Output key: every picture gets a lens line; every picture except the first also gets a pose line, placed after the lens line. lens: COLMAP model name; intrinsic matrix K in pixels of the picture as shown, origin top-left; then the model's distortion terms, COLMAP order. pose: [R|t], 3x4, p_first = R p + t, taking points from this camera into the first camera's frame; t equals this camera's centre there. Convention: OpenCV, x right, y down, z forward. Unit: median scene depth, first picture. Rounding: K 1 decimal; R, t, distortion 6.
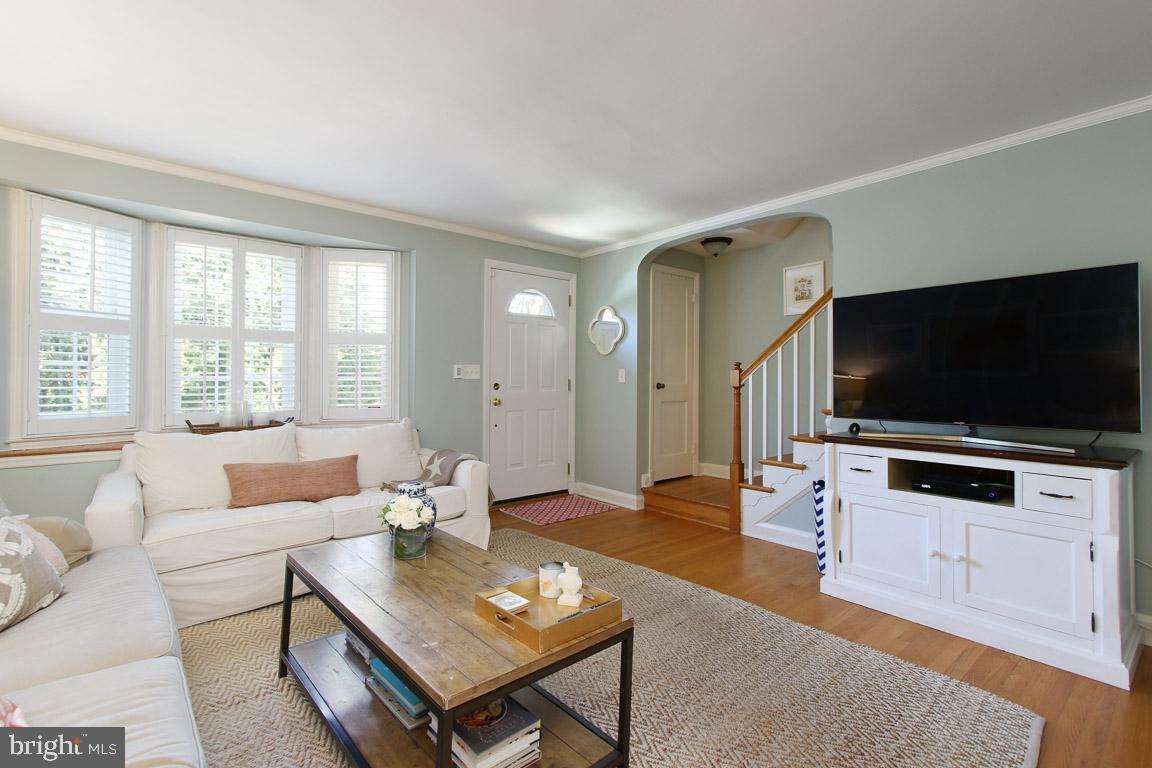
lens RADIAL K [[528.4, 0, 565.1], [0, 528.4, 377.5], [0, 0, 1]] dist [0.004252, 0.000522]
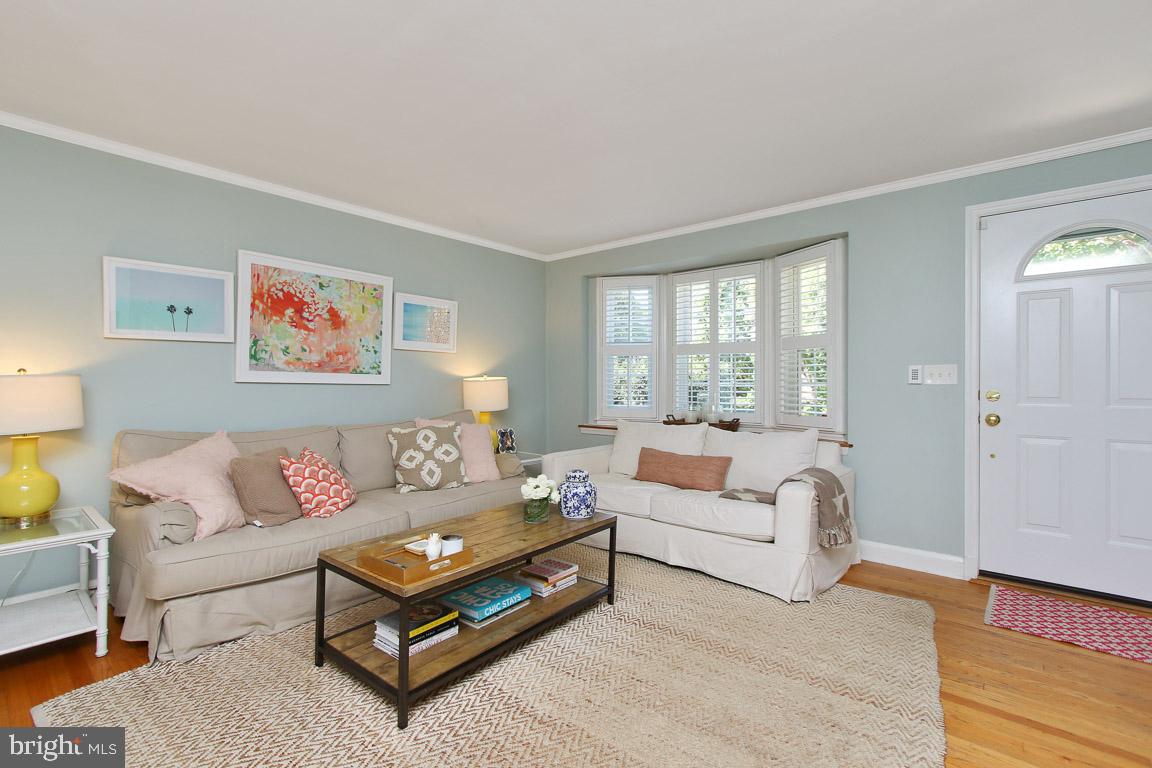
lens RADIAL K [[528.4, 0, 565.4], [0, 528.4, 382.9], [0, 0, 1]] dist [0.004252, 0.000522]
pose [[0.161080, -0.004471, -0.986931, 0.534738], [0.002566, 0.999988, -0.004111, 0.002830], [0.986938, -0.001870, 0.161090, 0.467126]]
